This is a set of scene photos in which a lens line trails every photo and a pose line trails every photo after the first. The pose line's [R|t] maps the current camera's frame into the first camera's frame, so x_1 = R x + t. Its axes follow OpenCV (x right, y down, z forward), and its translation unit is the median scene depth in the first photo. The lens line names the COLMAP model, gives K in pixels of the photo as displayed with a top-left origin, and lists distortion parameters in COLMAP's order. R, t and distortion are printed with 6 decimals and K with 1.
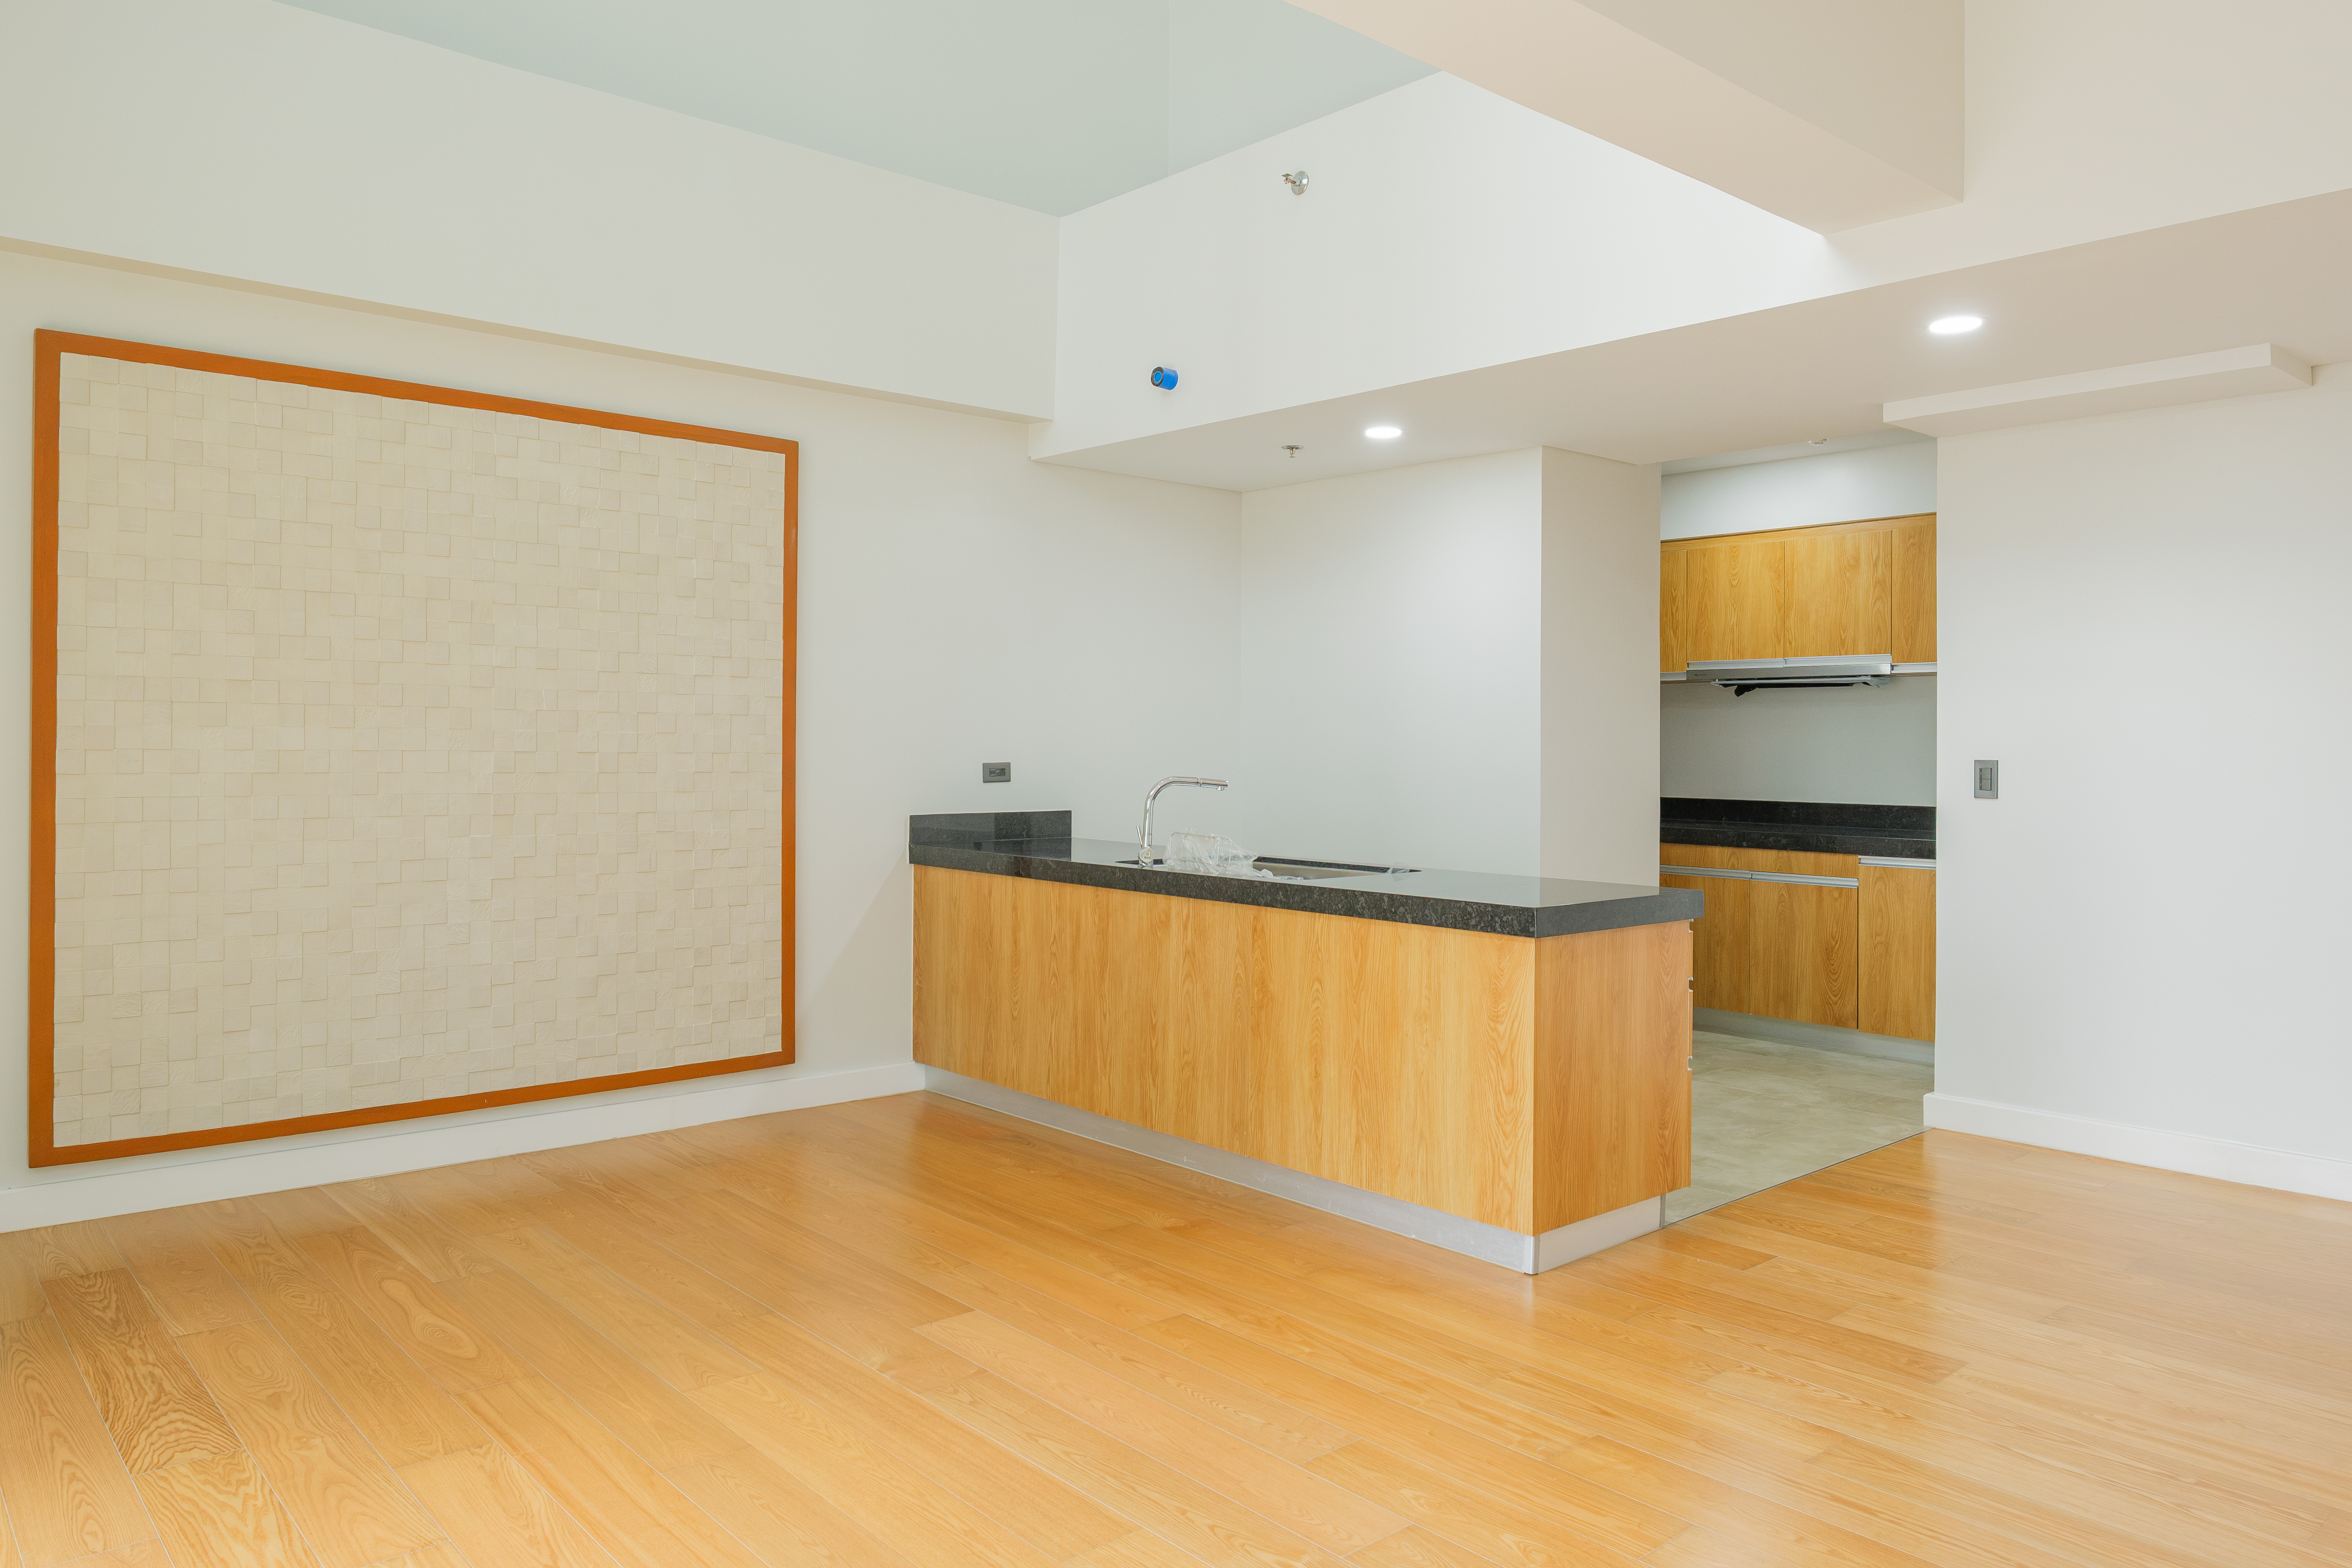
lens RADIAL K [[1600.4, 0, 1130.1], [0, 1600.4, 740.5], [0, 0, 1]] dist [0.003015, -0.002330]
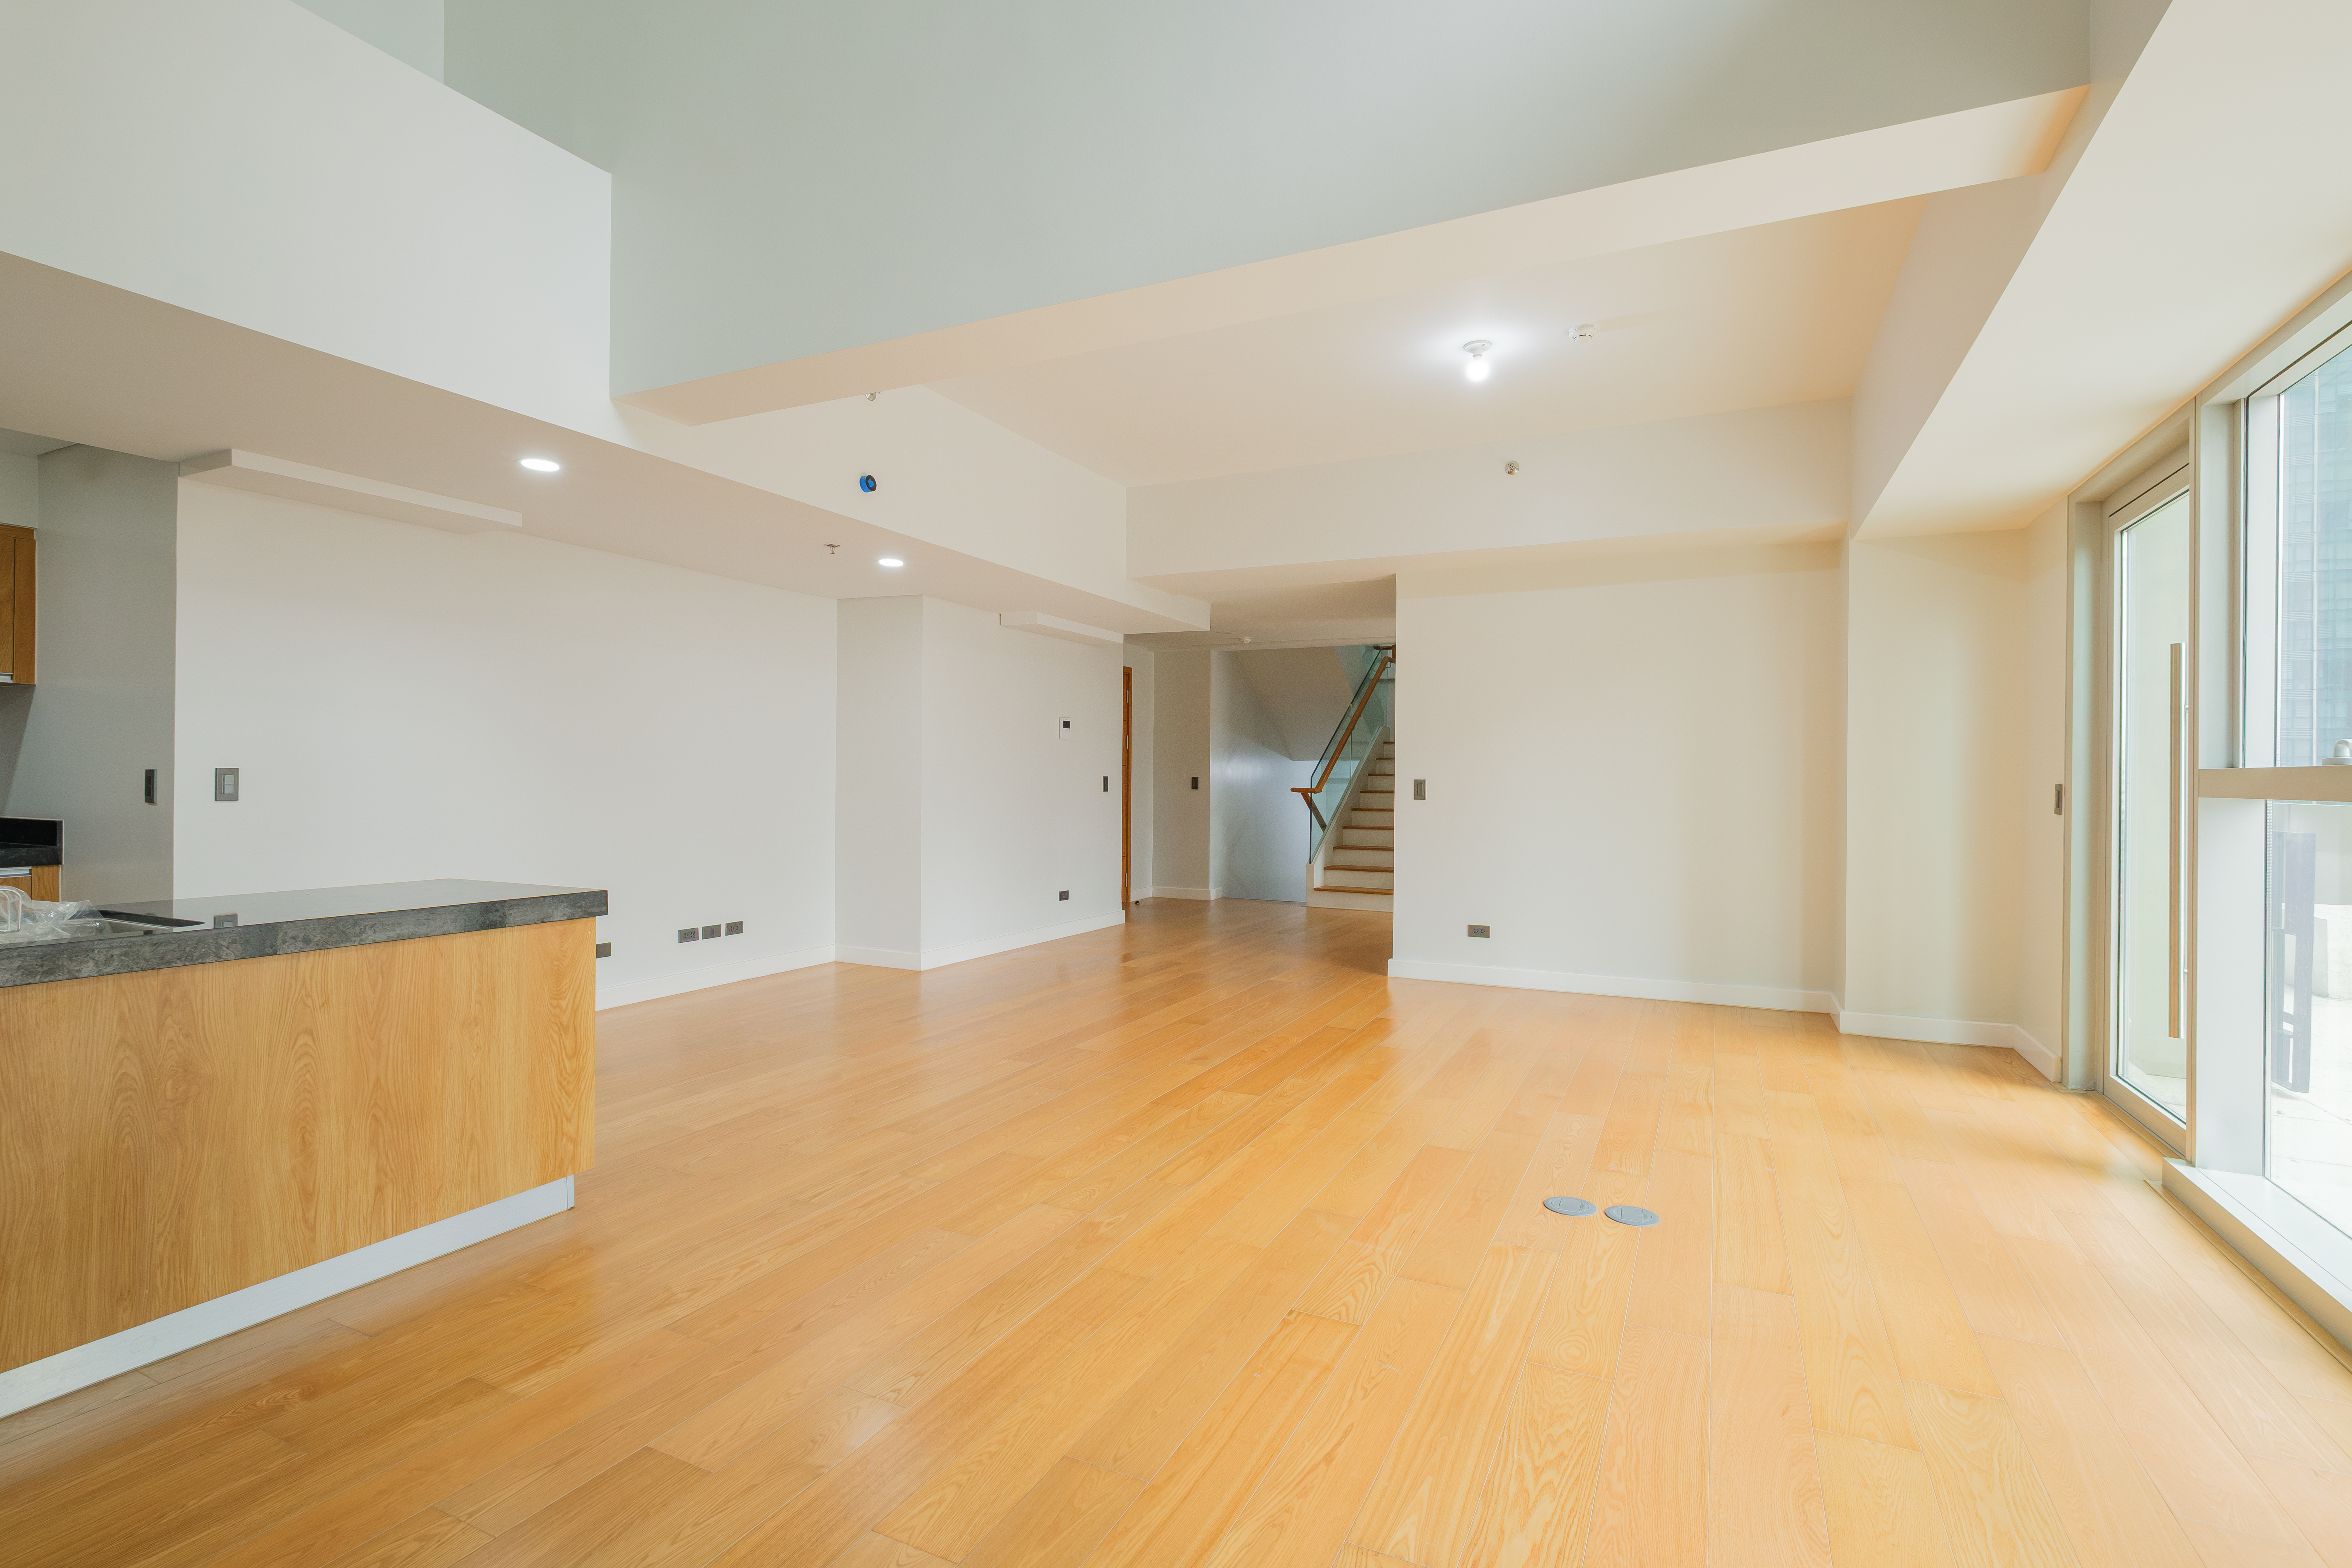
lens RADIAL K [[1091.4, 0, 1228.9], [0, 1091.4, 780.5], [0, 0, 1]] dist [0.000476, -0.000020]
pose [[-0.433214, -0.009440, 0.901242, -0.548000], [-0.007717, 0.999947, 0.006764, 0.010270], [-0.901258, -0.004024, -0.433264, 0.743708]]
